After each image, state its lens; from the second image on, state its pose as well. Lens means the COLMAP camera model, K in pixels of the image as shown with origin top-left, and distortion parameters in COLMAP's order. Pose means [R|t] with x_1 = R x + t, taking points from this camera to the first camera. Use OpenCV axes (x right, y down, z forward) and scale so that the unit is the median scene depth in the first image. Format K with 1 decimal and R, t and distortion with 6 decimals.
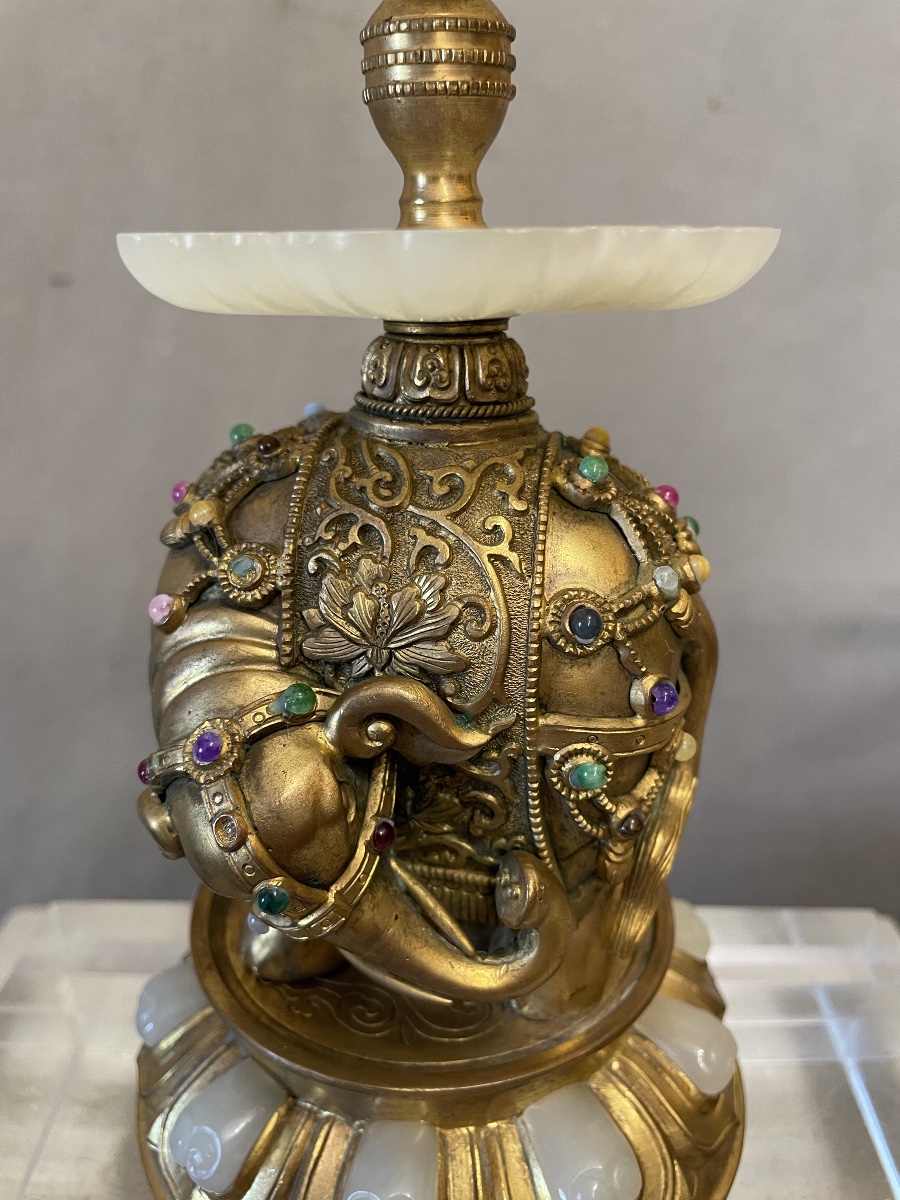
lens RADIAL K [[917.9, 0, 448.8], [0, 917.9, 615.7], [0, 0, 1]] dist [0.085606, -0.126400]
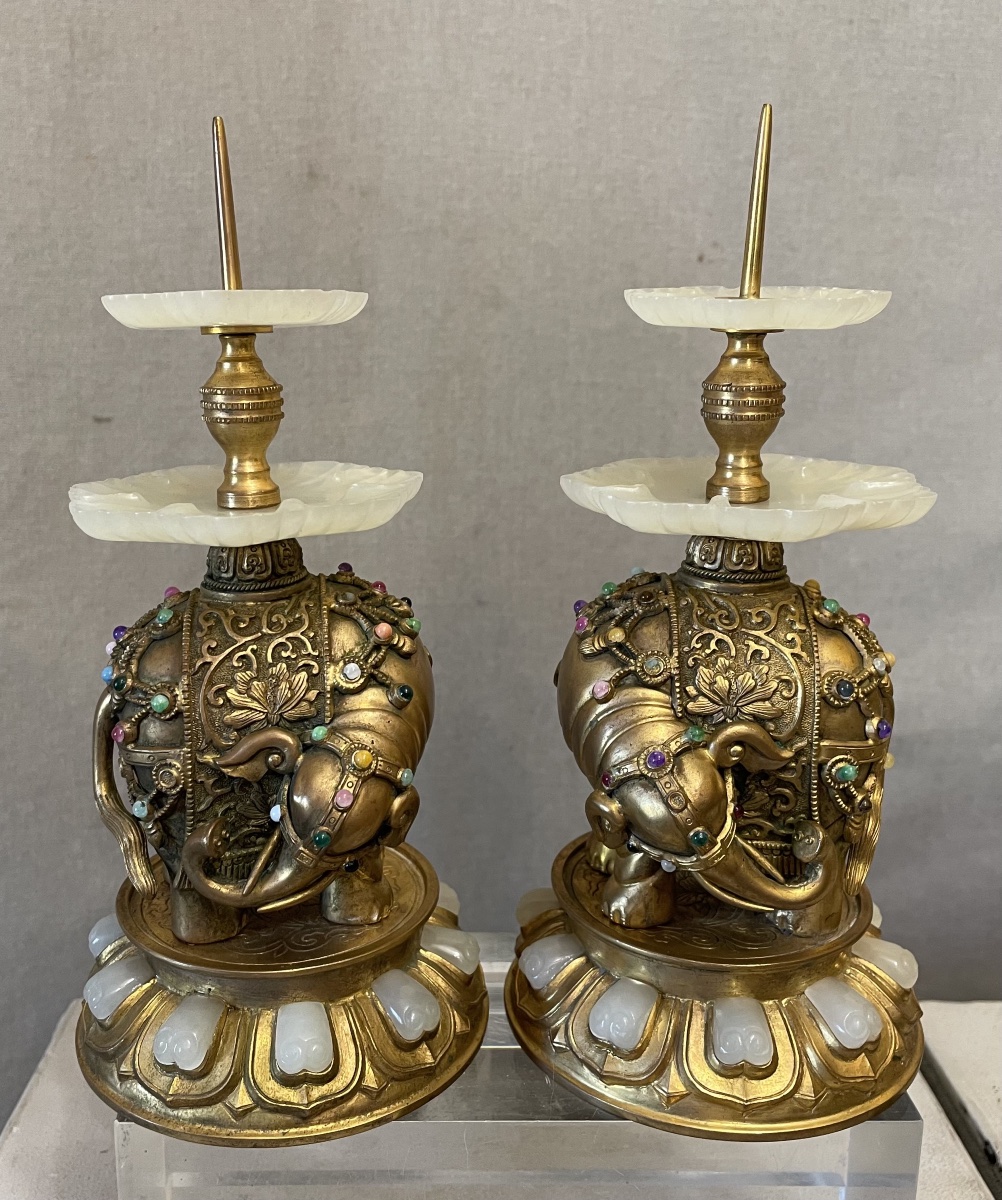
lens RADIAL K [[1208.0, 0, 449.1], [0, 1208.0, 602.9], [0, 0, 1]] dist [0.083728, -0.111552]
pose [[0.994217, -0.020322, 0.105447, -0.874475], [0.033744, 0.991314, -0.127111, 0.118421], [-0.101948, 0.129934, 0.986268, -1.338223]]
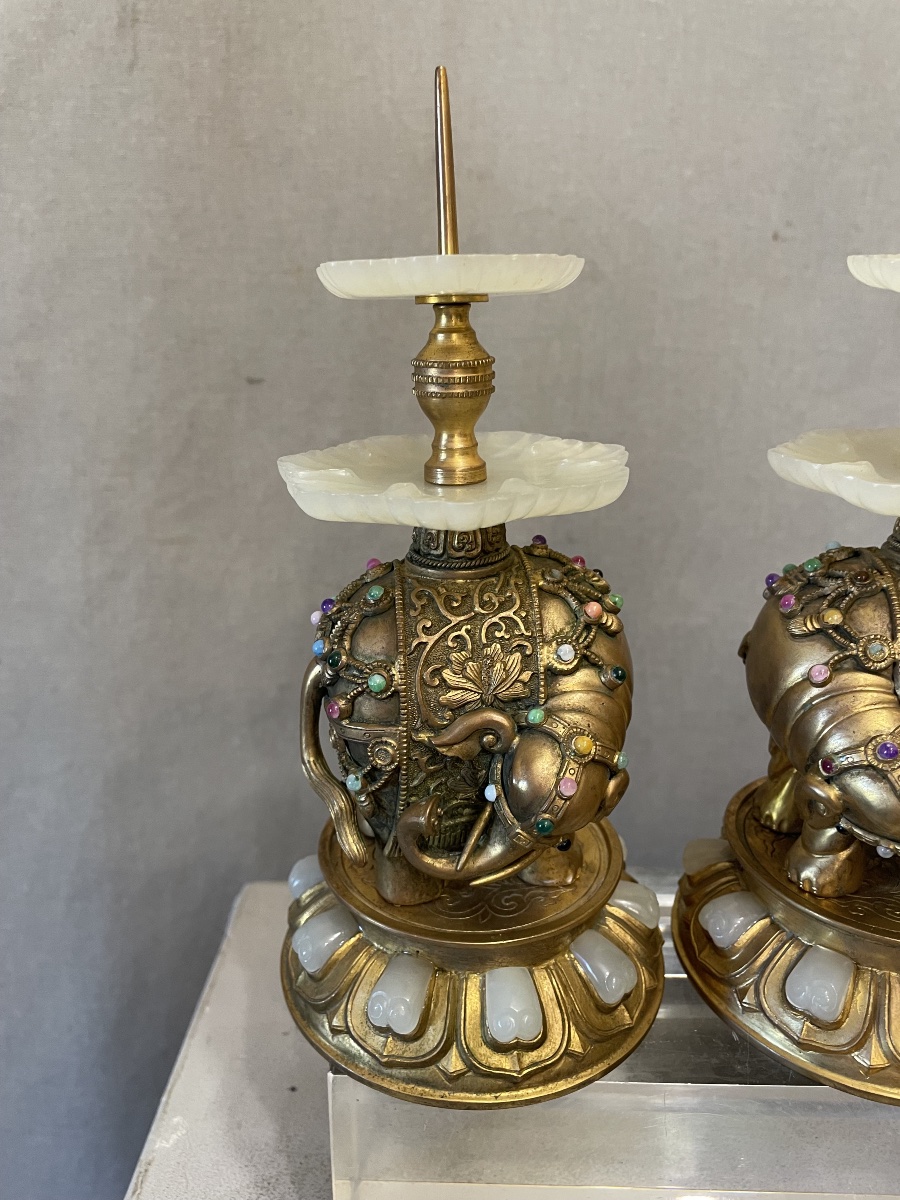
lens RADIAL K [[908.3, 0, 447.6], [0, 908.3, 592.2], [0, 0, 1]] dist [0.087423, -0.125137]
pose [[0.997166, -0.017351, 0.073202, -1.175337], [0.020579, 0.998838, -0.043570, -0.102190], [-0.072361, 0.044953, 0.996365, -0.712101]]
